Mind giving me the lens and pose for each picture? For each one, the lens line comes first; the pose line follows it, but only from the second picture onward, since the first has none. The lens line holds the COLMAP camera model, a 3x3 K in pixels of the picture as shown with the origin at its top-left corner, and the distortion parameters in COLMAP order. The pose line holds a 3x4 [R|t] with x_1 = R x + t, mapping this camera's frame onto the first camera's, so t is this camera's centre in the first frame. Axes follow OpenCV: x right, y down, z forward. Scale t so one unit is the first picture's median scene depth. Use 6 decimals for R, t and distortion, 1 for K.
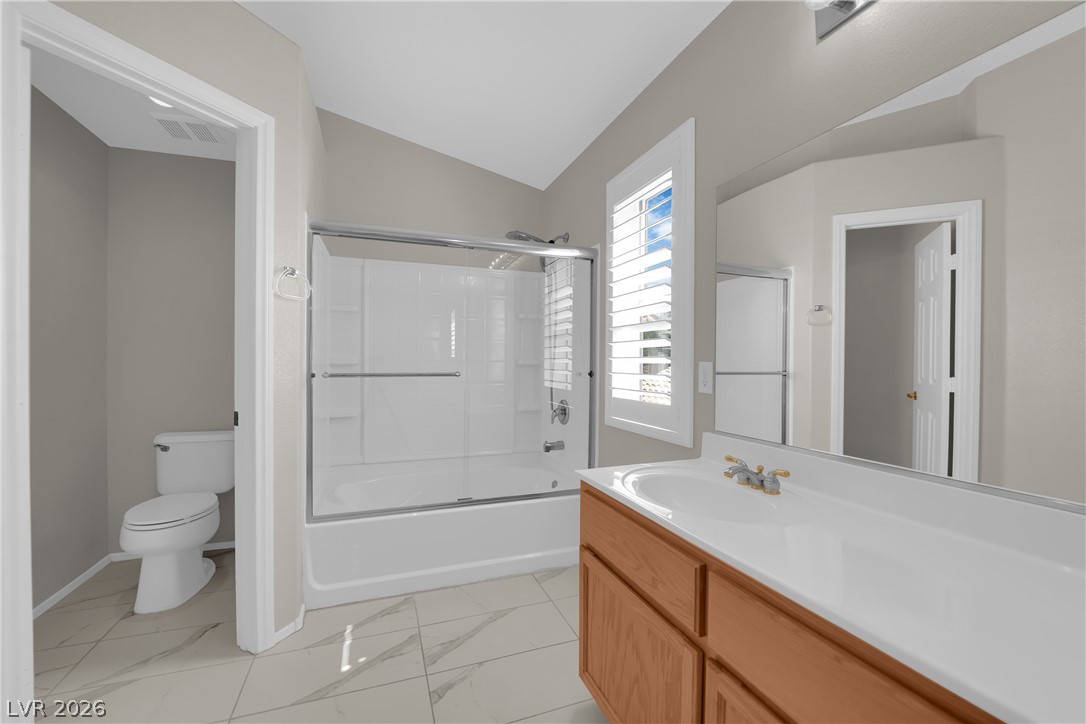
lens RADIAL K [[439.8, 0, 538.3], [0, 439.8, 363.3], [0, 0, 1]] dist [-0.003783, -0.001381]
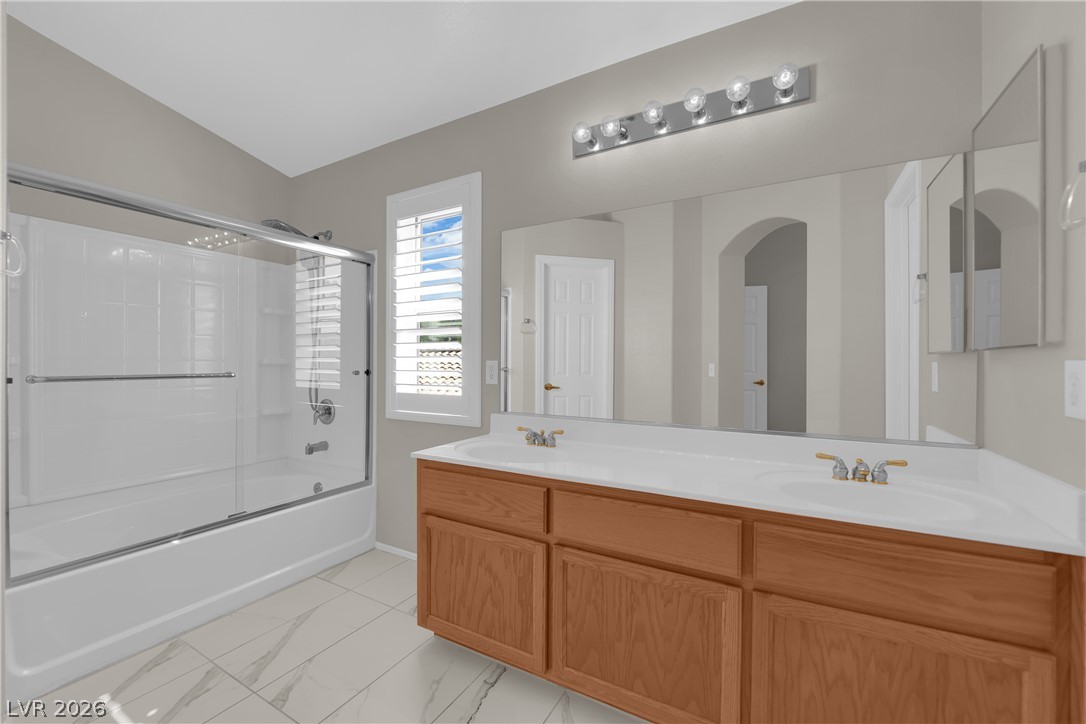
lens RADIAL K [[439.8, 0, 539.6], [0, 439.8, 361.2], [0, 0, 1]] dist [-0.003783, -0.001381]
pose [[0.769936, -0.001382, 0.638119, -0.264023], [0.003869, 0.999989, -0.002502, 0.002318], [-0.638109, 0.004395, 0.769933, -0.081641]]
